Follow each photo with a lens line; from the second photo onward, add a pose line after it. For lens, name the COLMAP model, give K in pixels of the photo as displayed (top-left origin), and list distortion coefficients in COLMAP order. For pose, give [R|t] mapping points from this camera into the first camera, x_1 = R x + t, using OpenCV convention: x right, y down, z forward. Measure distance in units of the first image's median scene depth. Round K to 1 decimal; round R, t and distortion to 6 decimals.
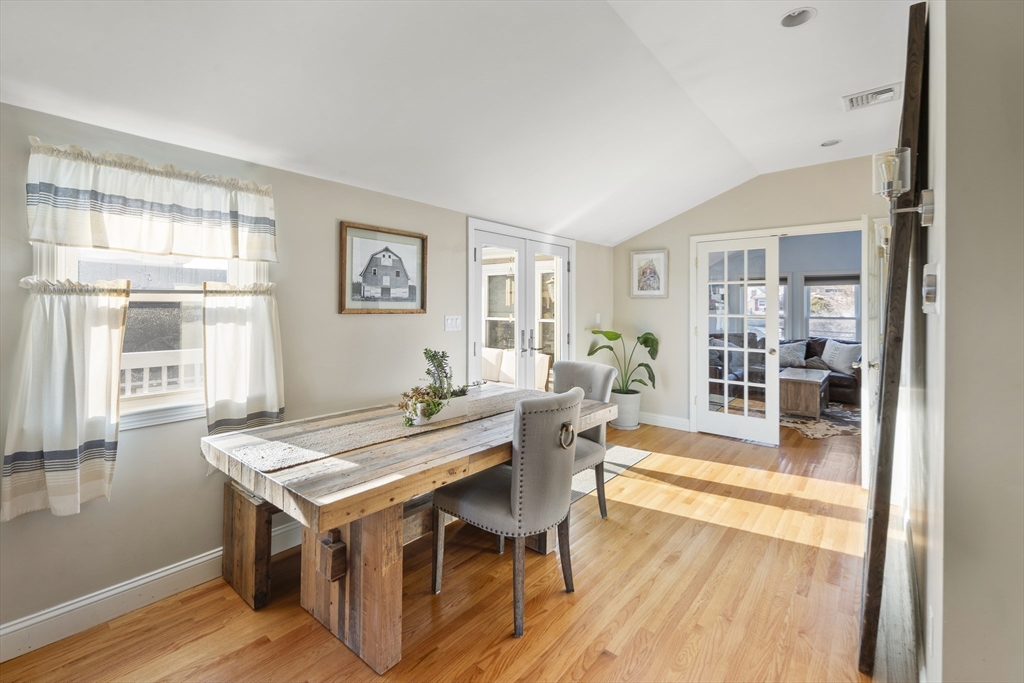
lens RADIAL K [[451.3, 0, 511.2], [0, 451.3, 304.2], [0, 0, 1]] dist [0.003298, -0.001250]
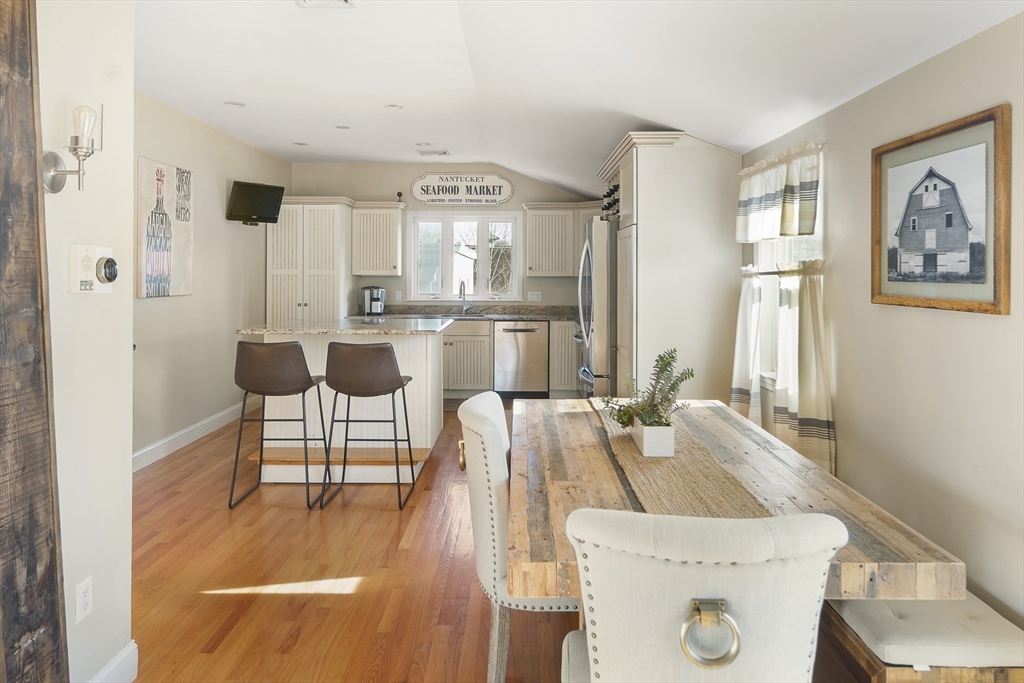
lens RADIAL K [[688.3, 0, 506.3], [0, 688.3, 268.1], [0, 0, 1]] dist [0.000684, 0.003006]
pose [[-0.785394, -0.013673, -0.618845, 0.553219], [-0.004396, 0.999854, -0.016512, -0.007419], [0.618980, -0.010248, -0.785340, 1.359089]]
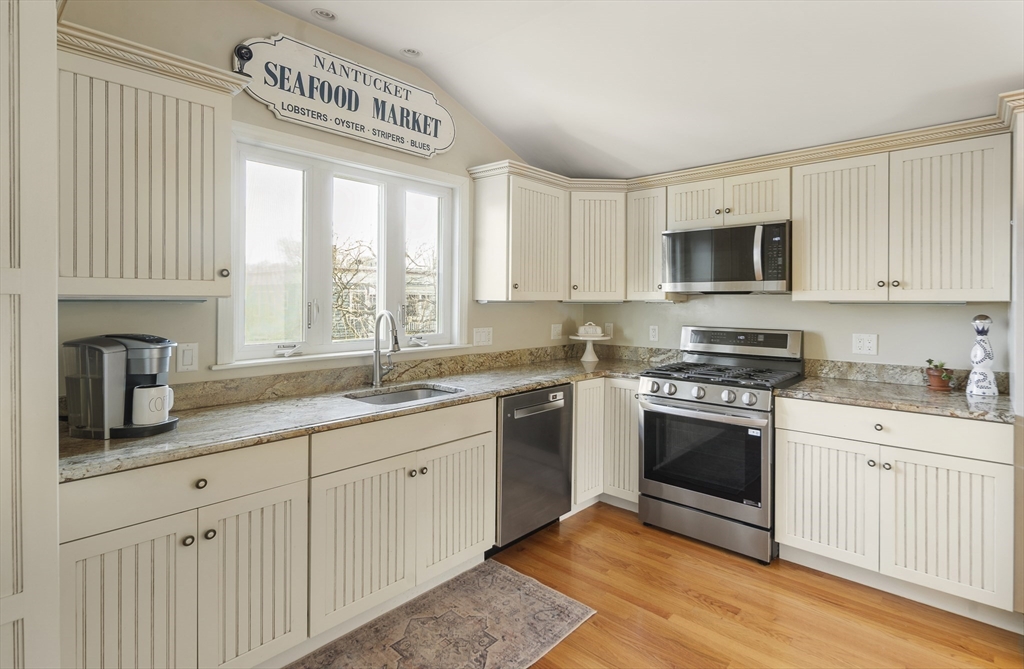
lens RADIAL K [[505.5, 0, 545.8], [0, 505.5, 300.7], [0, 0, 1]] dist [0.009973, -0.005502]
pose [[-0.014980, -0.004427, -0.999878, -0.147384], [0.000133, 0.999990, -0.004429, -0.015880], [0.999888, -0.000199, -0.014979, -0.651950]]
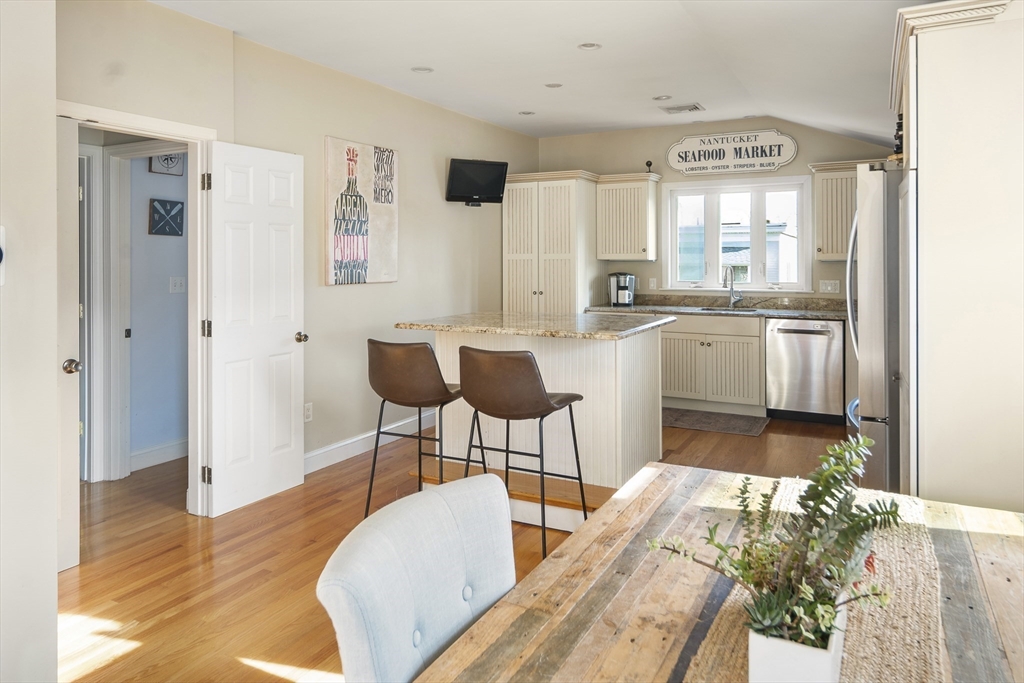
lens RADIAL K [[688.3, 0, 505.8], [0, 688.3, 256.8], [0, 0, 1]] dist [0.000684, 0.003006]
pose [[-0.982214, -0.003691, -0.187731, 0.098155], [-0.002001, 0.999956, -0.009194, -0.009960], [0.187756, -0.008655, -0.982178, 1.123270]]
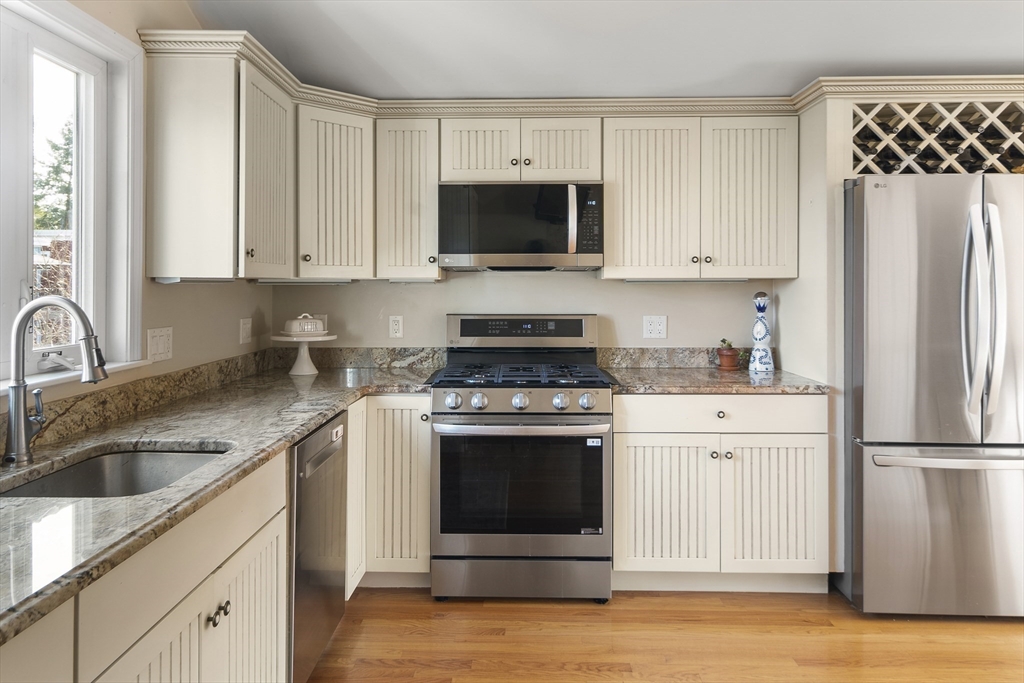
lens RADIAL K [[688.3, 0, 497.0], [0, 688.3, 285.4], [0, 0, 1]] dist [0.000684, 0.003006]
pose [[0.614786, -0.006578, -0.788667, -0.366558], [0.007460, 0.999969, -0.002525, -0.007269], [0.788659, -0.004331, 0.614816, -1.011020]]
